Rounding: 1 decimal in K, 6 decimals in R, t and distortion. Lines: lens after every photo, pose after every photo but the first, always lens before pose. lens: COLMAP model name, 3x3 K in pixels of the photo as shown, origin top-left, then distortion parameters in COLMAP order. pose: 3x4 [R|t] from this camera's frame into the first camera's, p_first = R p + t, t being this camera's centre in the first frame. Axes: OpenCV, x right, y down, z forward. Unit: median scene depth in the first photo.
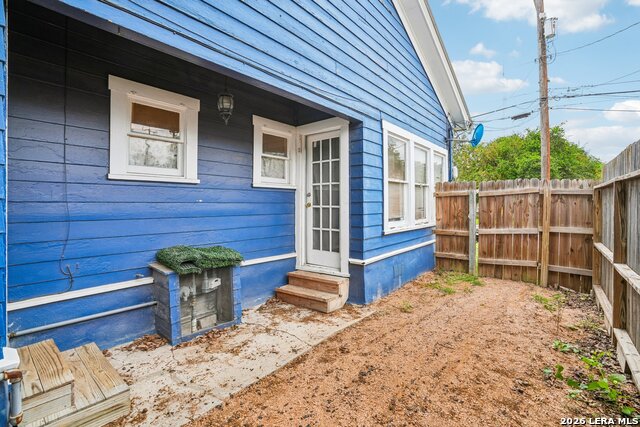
lens RADIAL K [[295.6, 0, 318.4], [0, 295.6, 212.7], [0, 0, 1]] dist [-0.048891, 0.000958]
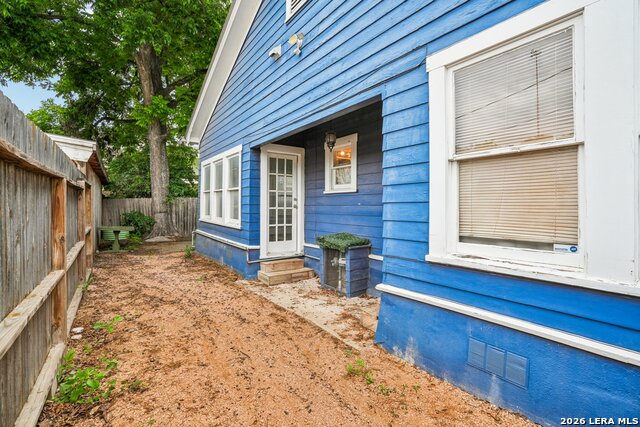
lens RADIAL K [[295.6, 0, 318.4], [0, 295.6, 212.7], [0, 0, 1]] dist [-0.048891, 0.000958]
pose [[-0.259842, 0.019061, -0.965463, 1.123810], [-0.031523, 0.999105, 0.028210, -0.036145], [0.965136, 0.037764, -0.259009, 1.306416]]
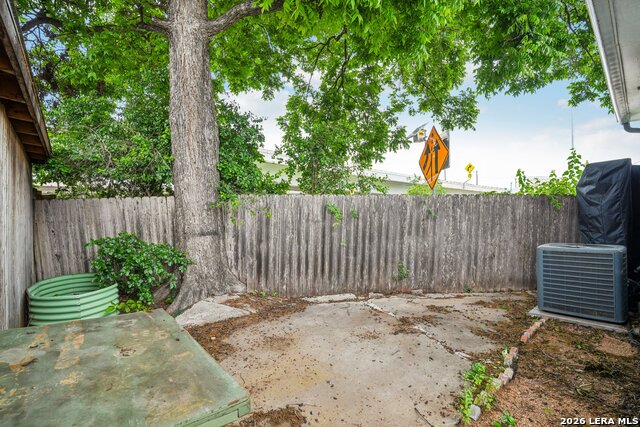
lens RADIAL K [[295.6, 0, 318.4], [0, 295.6, 212.7], [0, 0, 1]] dist [-0.048891, 0.000958]
pose [[-0.153346, 0.003633, -0.988166, 0.673855], [-0.011435, 0.999920, 0.005451, -0.024065], [0.988106, 0.012135, -0.153292, 0.760977]]
